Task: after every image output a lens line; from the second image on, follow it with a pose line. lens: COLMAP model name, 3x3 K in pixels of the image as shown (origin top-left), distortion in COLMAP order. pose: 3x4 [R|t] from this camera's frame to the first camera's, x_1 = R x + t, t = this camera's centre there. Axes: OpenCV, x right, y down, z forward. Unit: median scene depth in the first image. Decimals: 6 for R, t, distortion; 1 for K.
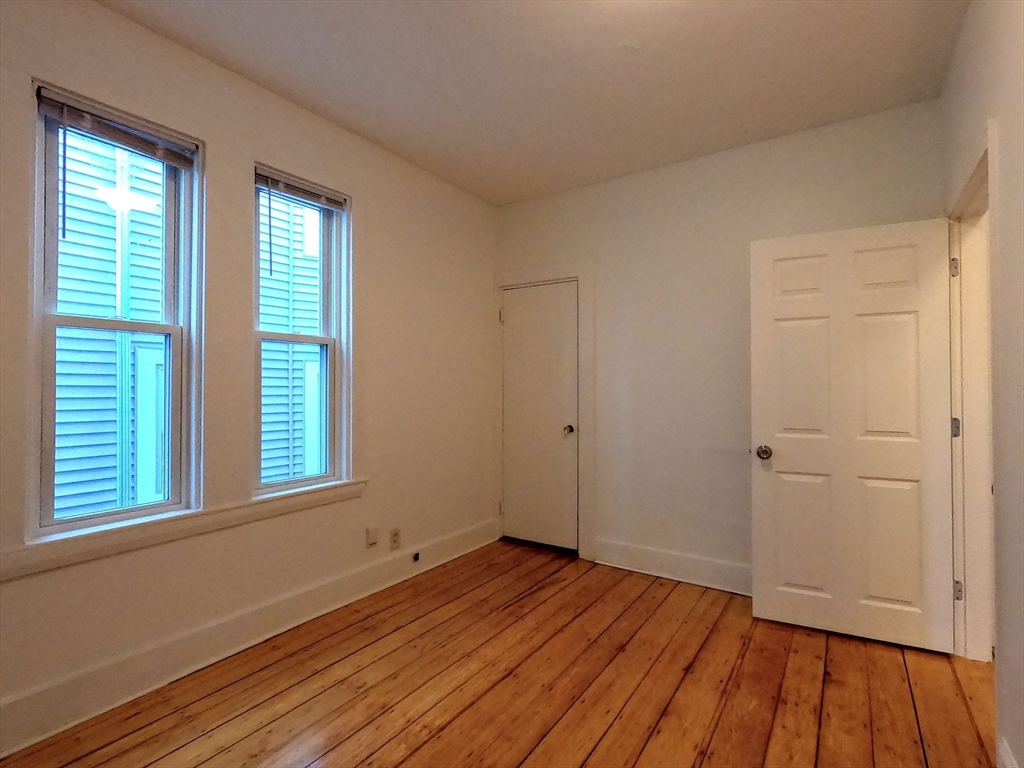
lens RADIAL K [[488.5, 0, 511.1], [0, 488.5, 384.8], [0, 0, 1]] dist [0.000153, 0.000599]
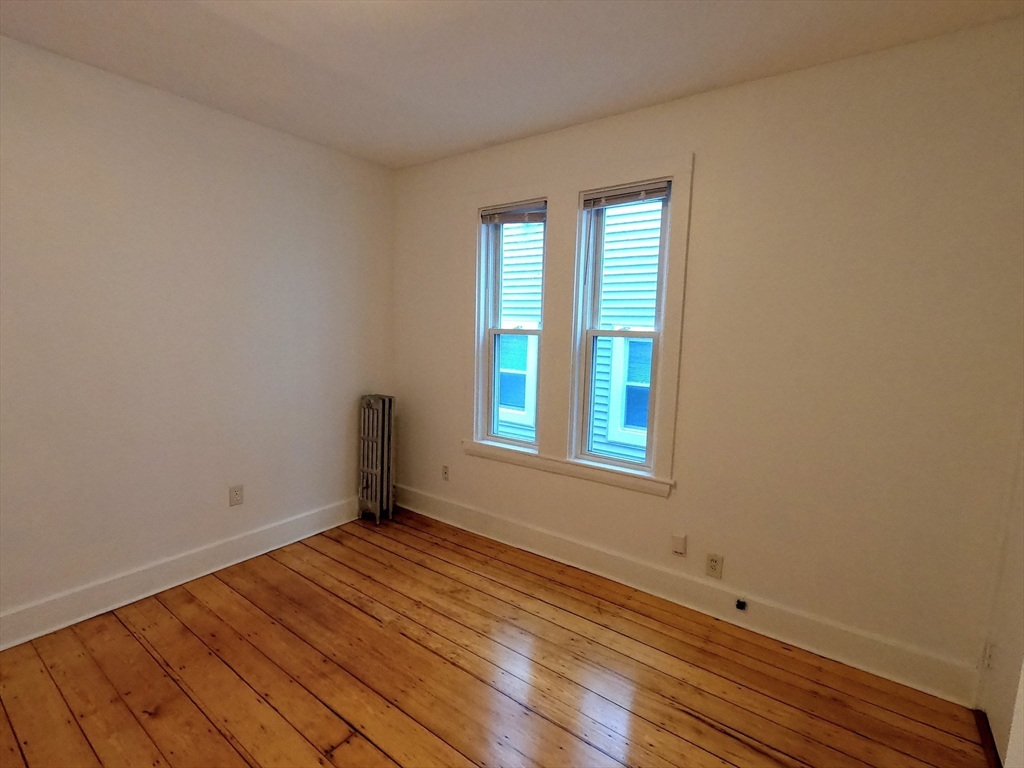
lens RADIAL K [[488.5, 0, 511.1], [0, 488.5, 384.8], [0, 0, 1]] dist [0.000153, 0.000599]
pose [[-0.032346, 0.126823, -0.991398, 0.688990], [-0.015207, 0.991740, 0.127363, -0.119728], [0.999361, 0.019196, -0.030151, 0.793671]]
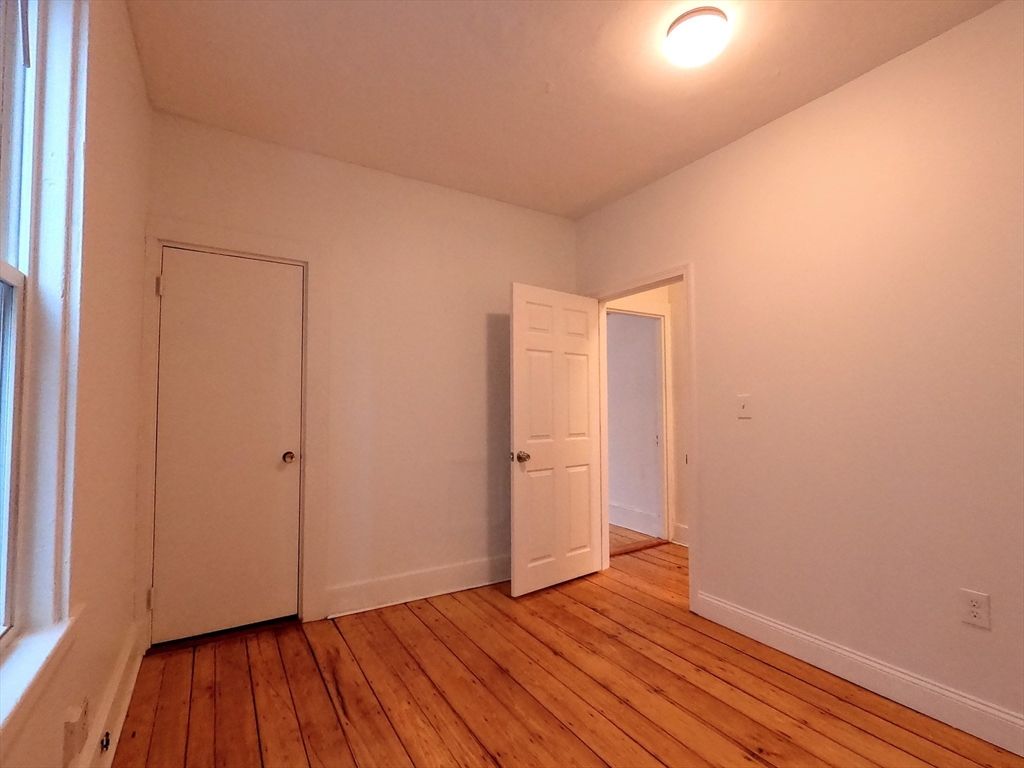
lens RADIAL K [[488.5, 0, 511.1], [0, 488.5, 384.8], [0, 0, 1]] dist [0.000153, 0.000599]
pose [[0.415061, 0.038799, 0.908966, -0.602144], [-0.010120, 0.999225, -0.038030, 0.005657], [-0.909737, 0.006586, 0.415132, 0.512869]]
